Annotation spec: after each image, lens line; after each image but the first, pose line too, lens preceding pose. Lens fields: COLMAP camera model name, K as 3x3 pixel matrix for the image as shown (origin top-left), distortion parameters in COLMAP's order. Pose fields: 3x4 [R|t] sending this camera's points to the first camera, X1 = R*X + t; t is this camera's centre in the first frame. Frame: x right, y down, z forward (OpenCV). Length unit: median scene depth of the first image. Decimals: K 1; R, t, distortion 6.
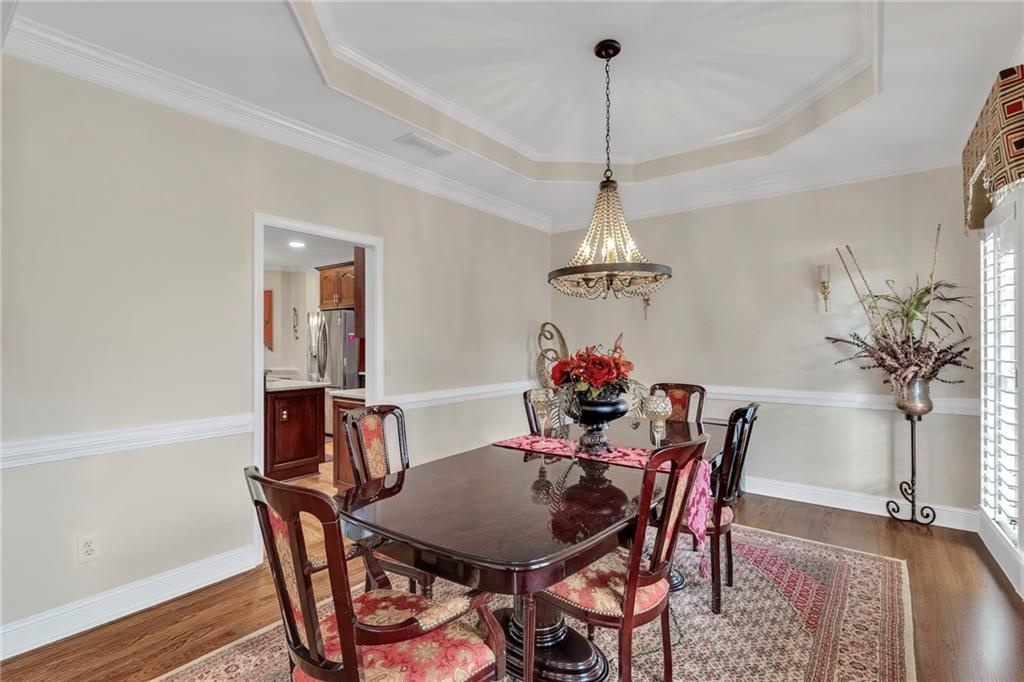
lens RADIAL K [[480.6, 0, 511.2], [0, 480.6, 343.7], [0, 0, 1]] dist [-0.000736, -0.000500]
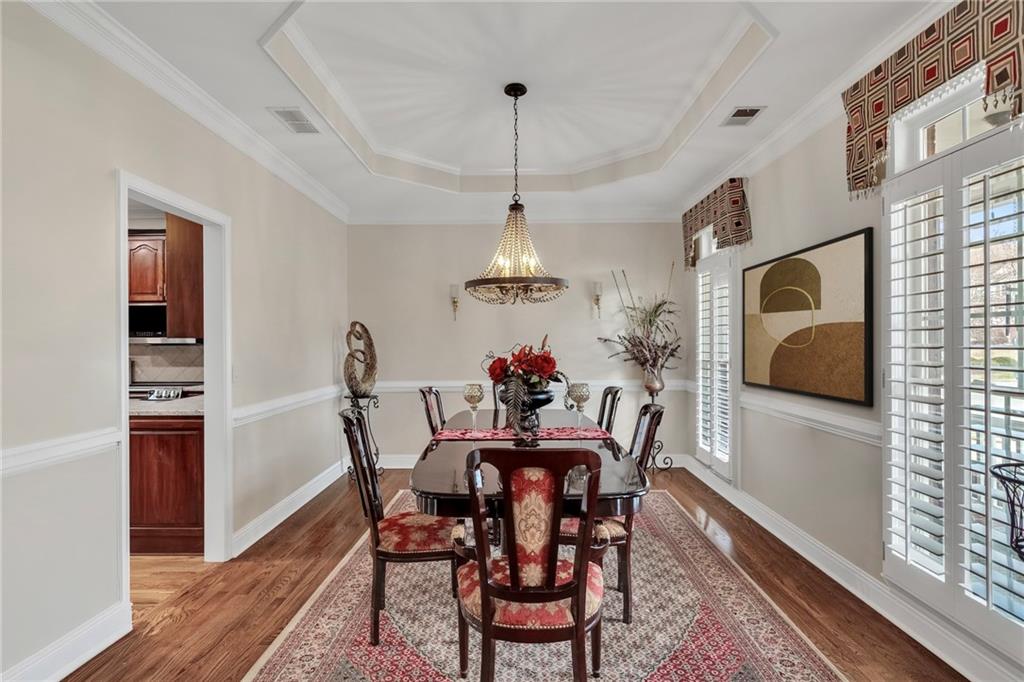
lens RADIAL K [[553.8, 0, 496.0], [0, 553.8, 346.7], [0, 0, 1]] dist [0.001824, -0.000609]
pose [[0.802307, -0.008385, 0.596852, -0.521574], [0.005351, 0.999962, 0.006855, -0.000994], [-0.596887, -0.002306, 0.802322, -0.040431]]
